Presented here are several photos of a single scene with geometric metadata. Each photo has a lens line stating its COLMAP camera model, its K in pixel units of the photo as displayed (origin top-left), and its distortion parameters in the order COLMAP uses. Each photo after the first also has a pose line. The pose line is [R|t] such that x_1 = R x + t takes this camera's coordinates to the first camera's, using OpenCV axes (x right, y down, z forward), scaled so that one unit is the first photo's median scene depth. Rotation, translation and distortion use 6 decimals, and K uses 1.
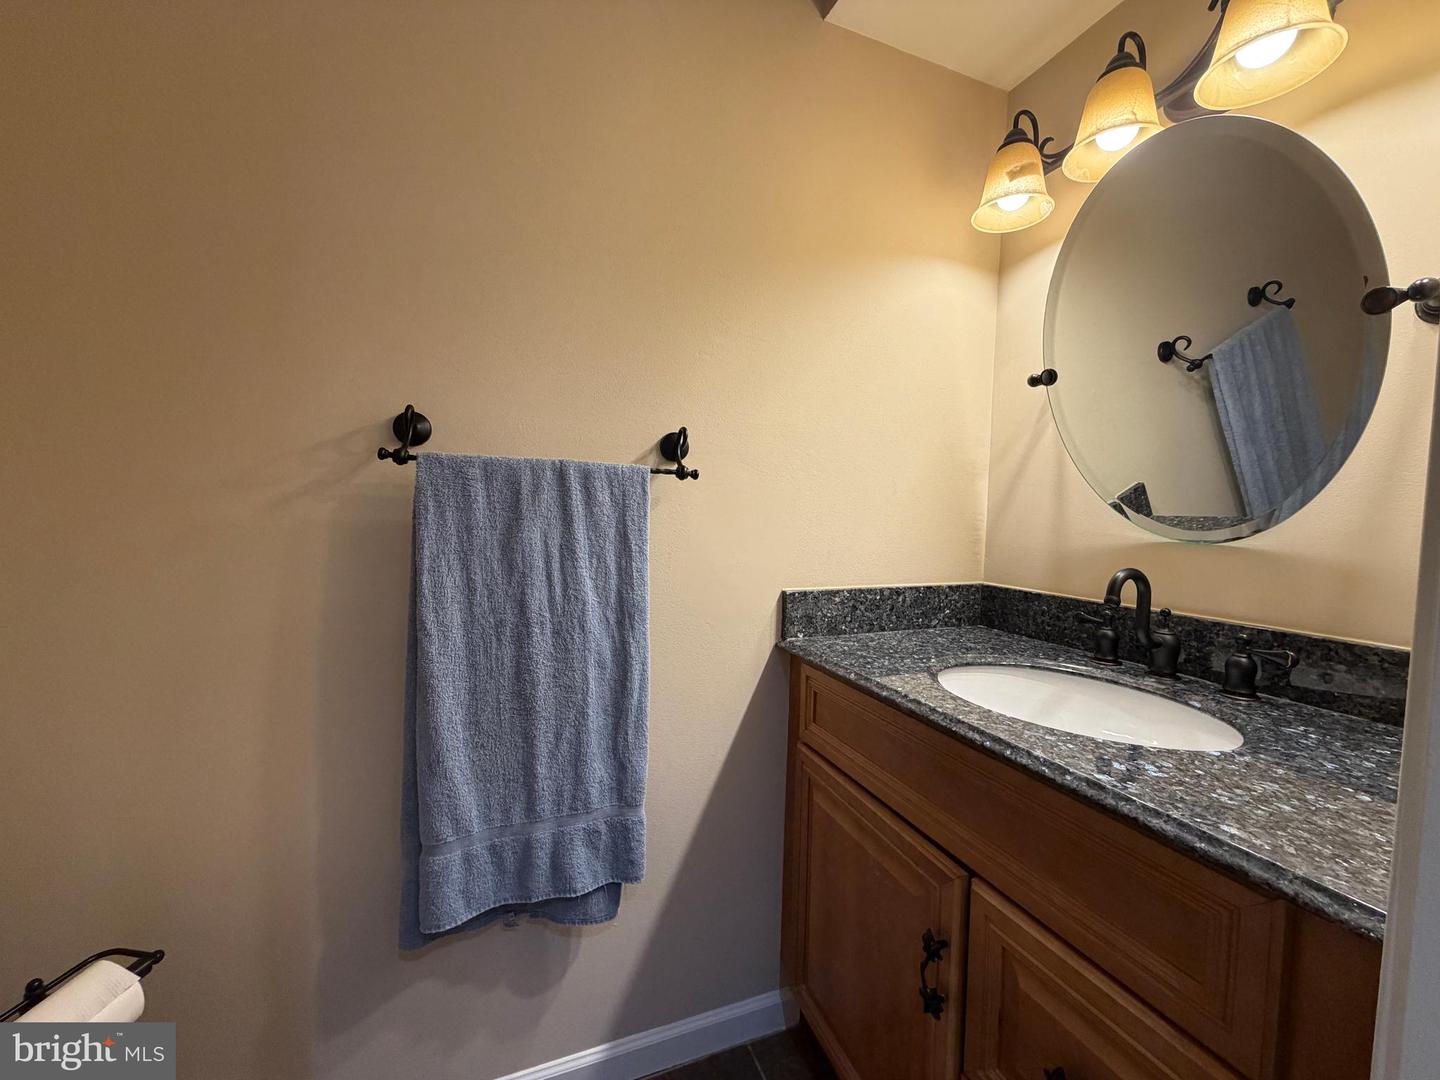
lens RADIAL K [[578.4, 0, 719.0], [0, 578.4, 539.2], [0, 0, 1]] dist [0.003686, 0.000256]
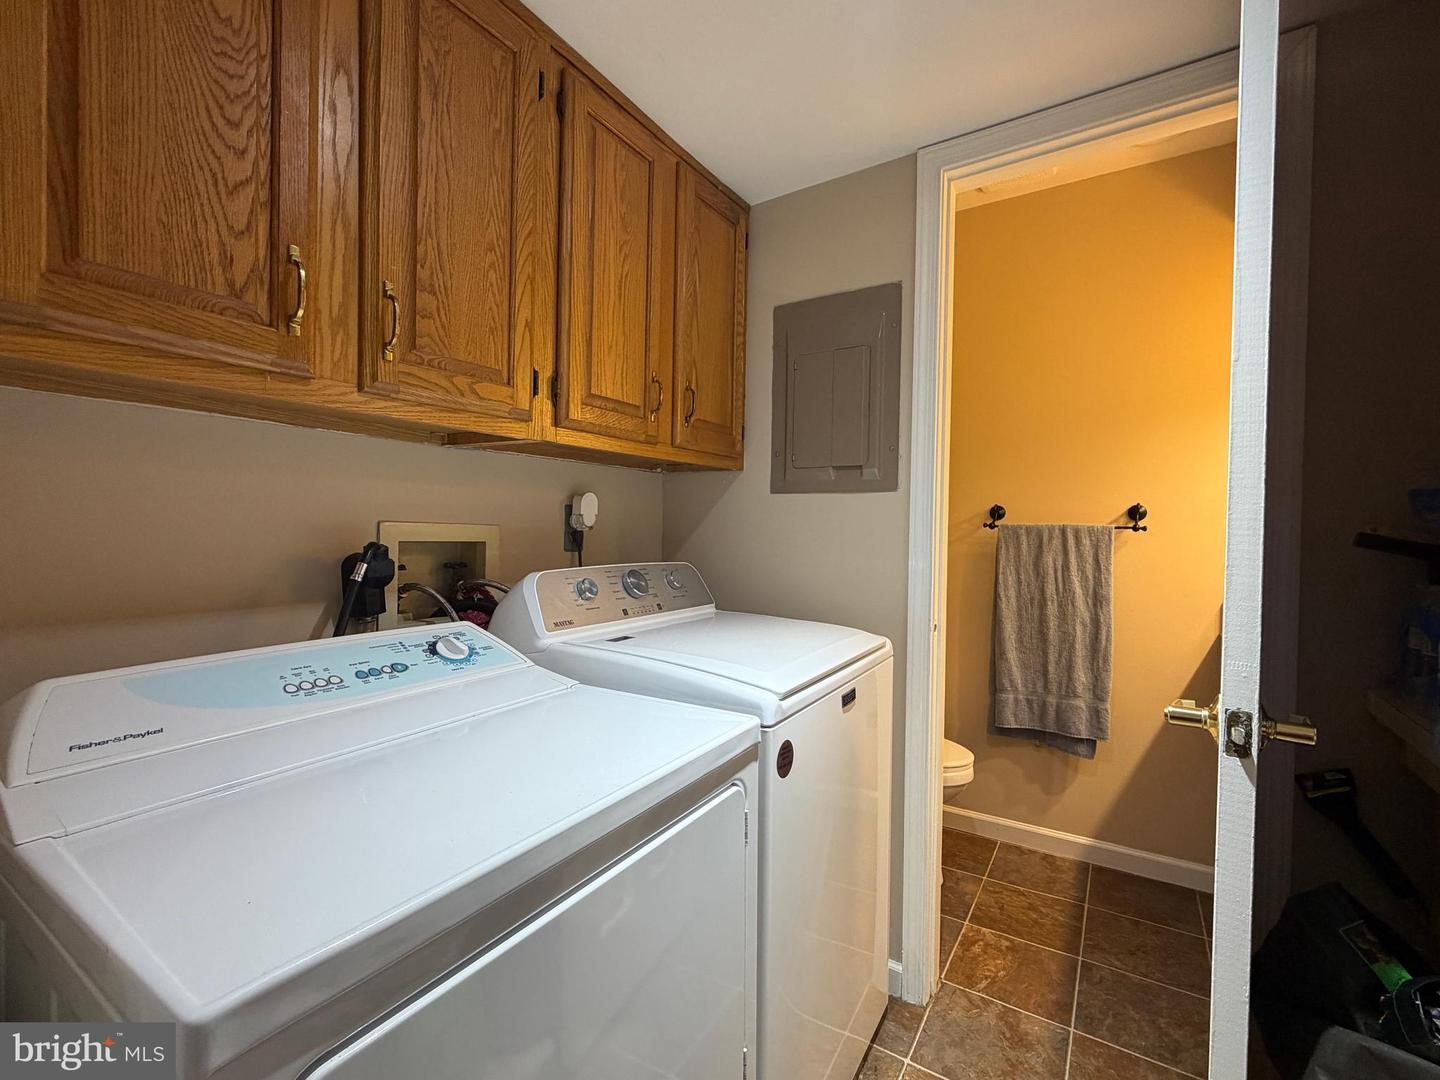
lens RADIAL K [[631.5, 0, 720.1], [0, 631.5, 536.5], [0, 0, 1]] dist [-0.002051, -0.000149]
pose [[0.594660, -0.007587, -0.803941, 0.845835], [-0.038494, 0.998540, -0.037897, 0.043674], [0.803055, 0.053482, 0.593500, -1.396146]]
